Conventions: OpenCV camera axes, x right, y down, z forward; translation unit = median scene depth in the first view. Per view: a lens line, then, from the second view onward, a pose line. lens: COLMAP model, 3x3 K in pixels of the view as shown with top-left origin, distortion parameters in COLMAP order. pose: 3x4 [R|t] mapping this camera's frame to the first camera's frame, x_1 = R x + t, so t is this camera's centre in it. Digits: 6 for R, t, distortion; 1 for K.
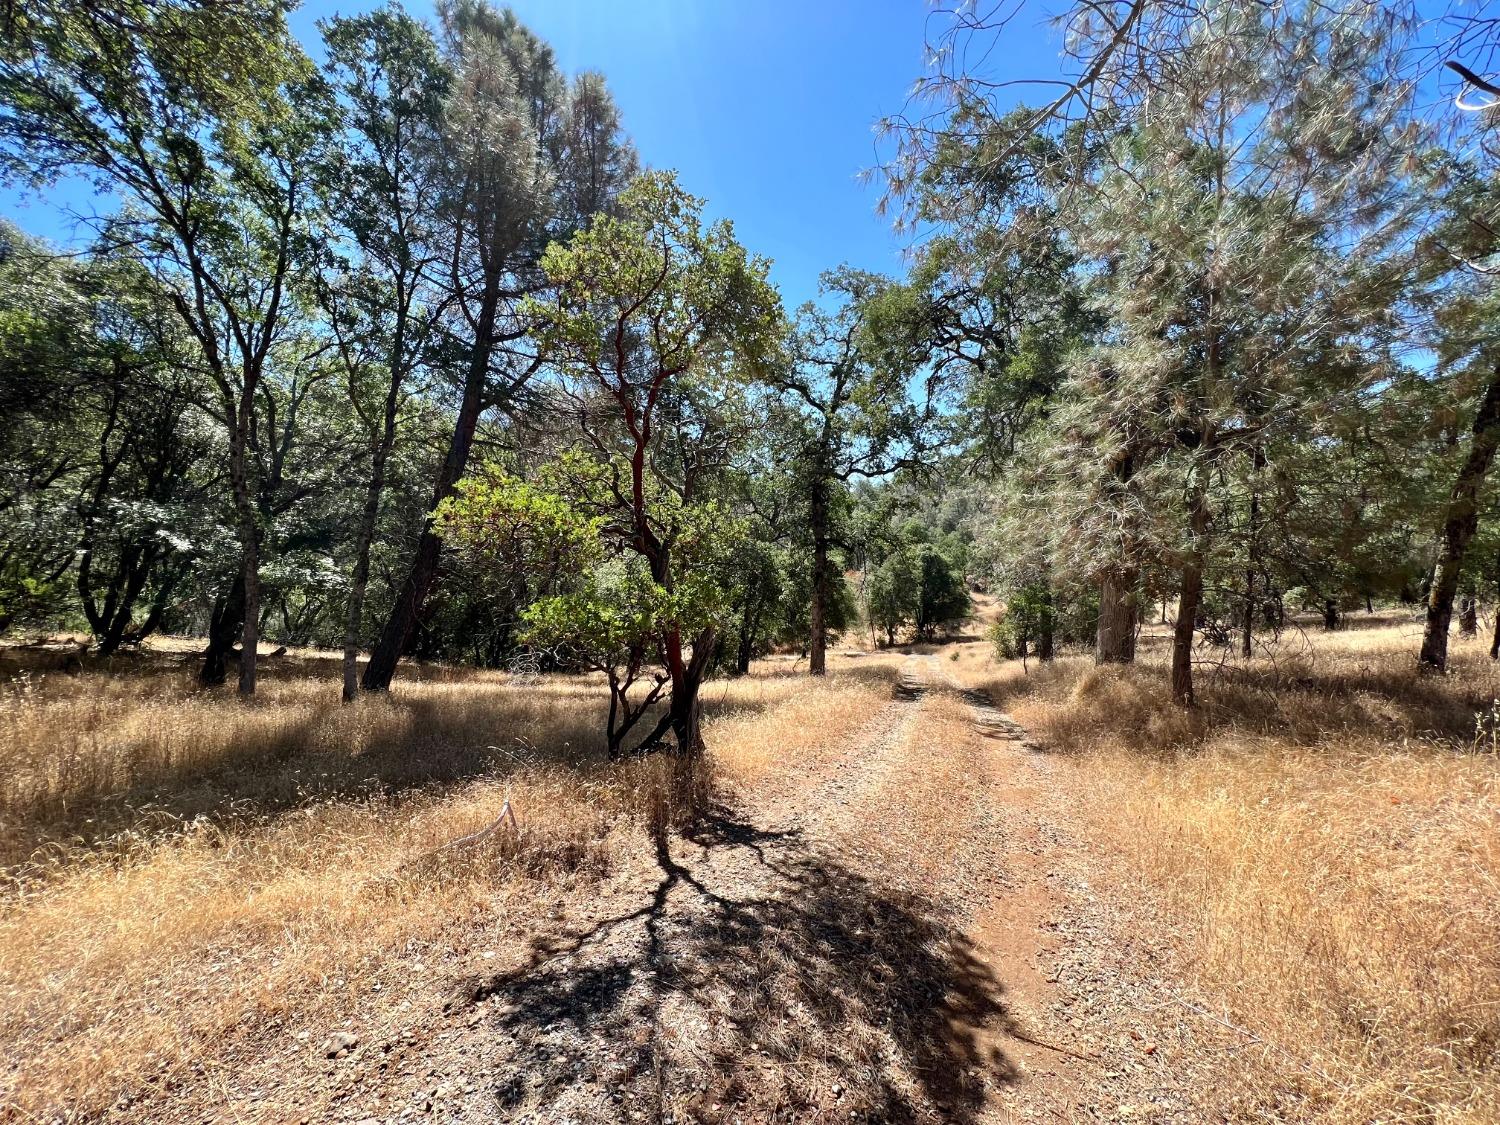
lens RADIAL K [[601.8, 0, 743.8], [0, 601.8, 558.9], [0, 0, 1]] dist [0.000817, 0.000613]
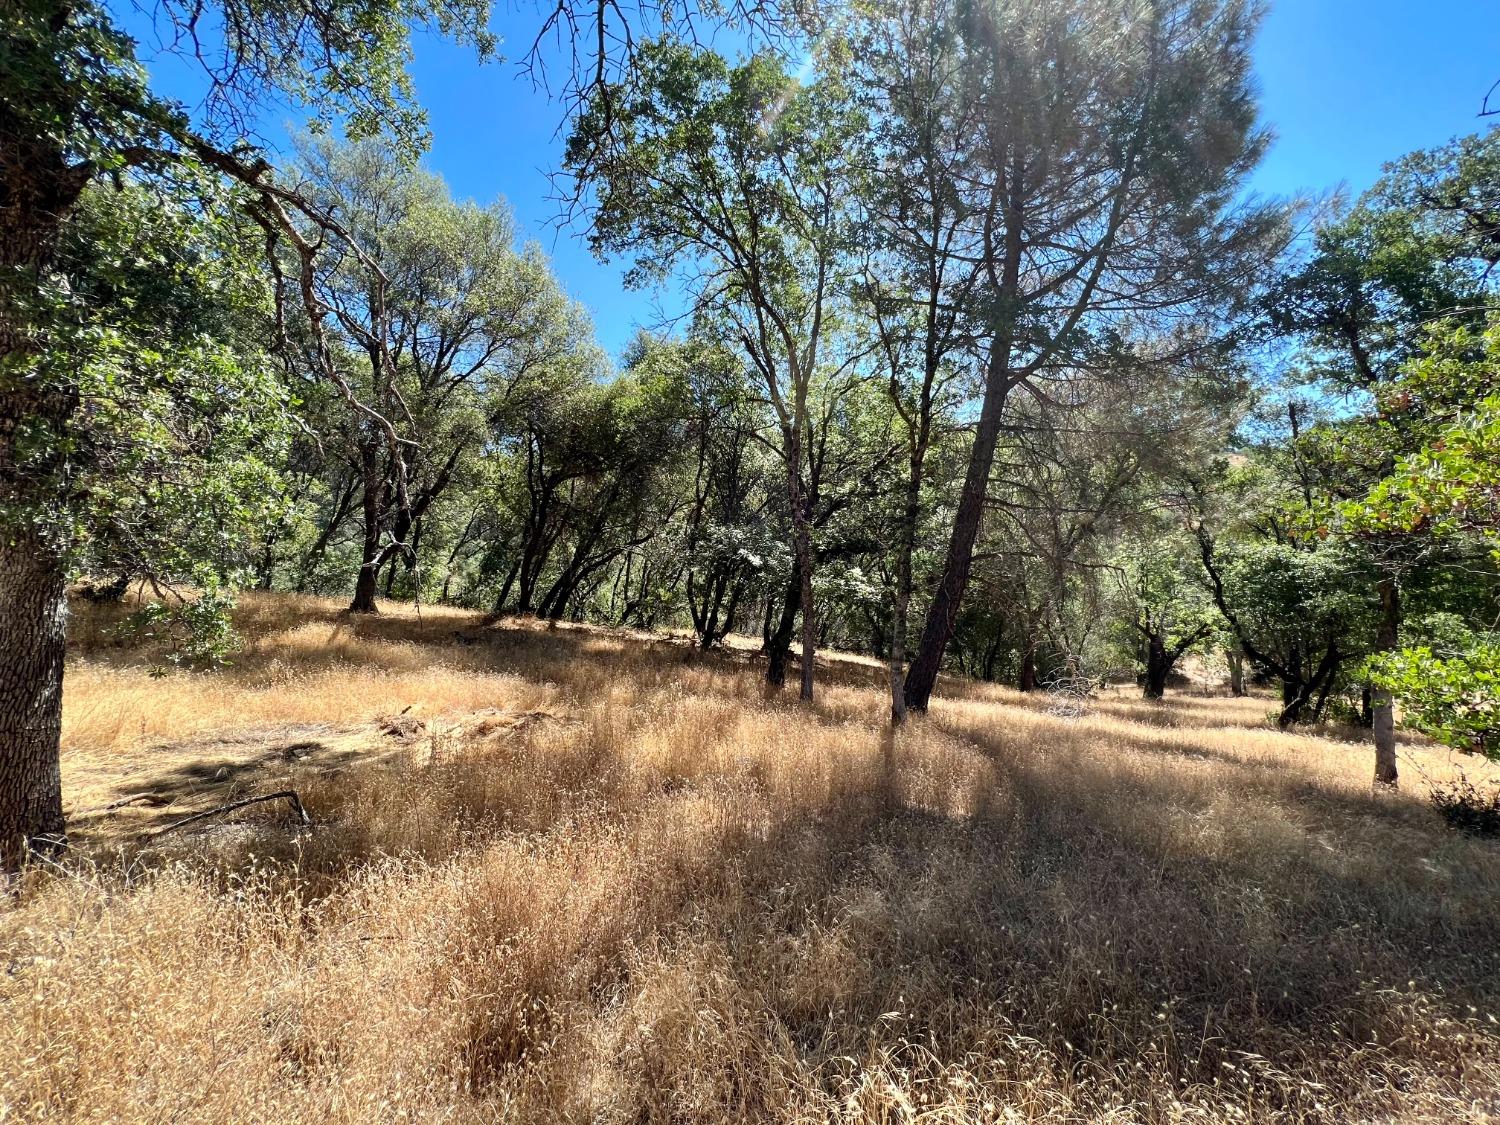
lens RADIAL K [[601.8, 0, 753.3], [0, 601.8, 564.6], [0, 0, 1]] dist [0.000817, 0.000613]
pose [[0.758819, -0.033671, -0.650431, -0.160057], [0.036680, 0.999287, -0.008938, -0.004812], [0.650268, -0.017075, 0.759513, 0.112273]]
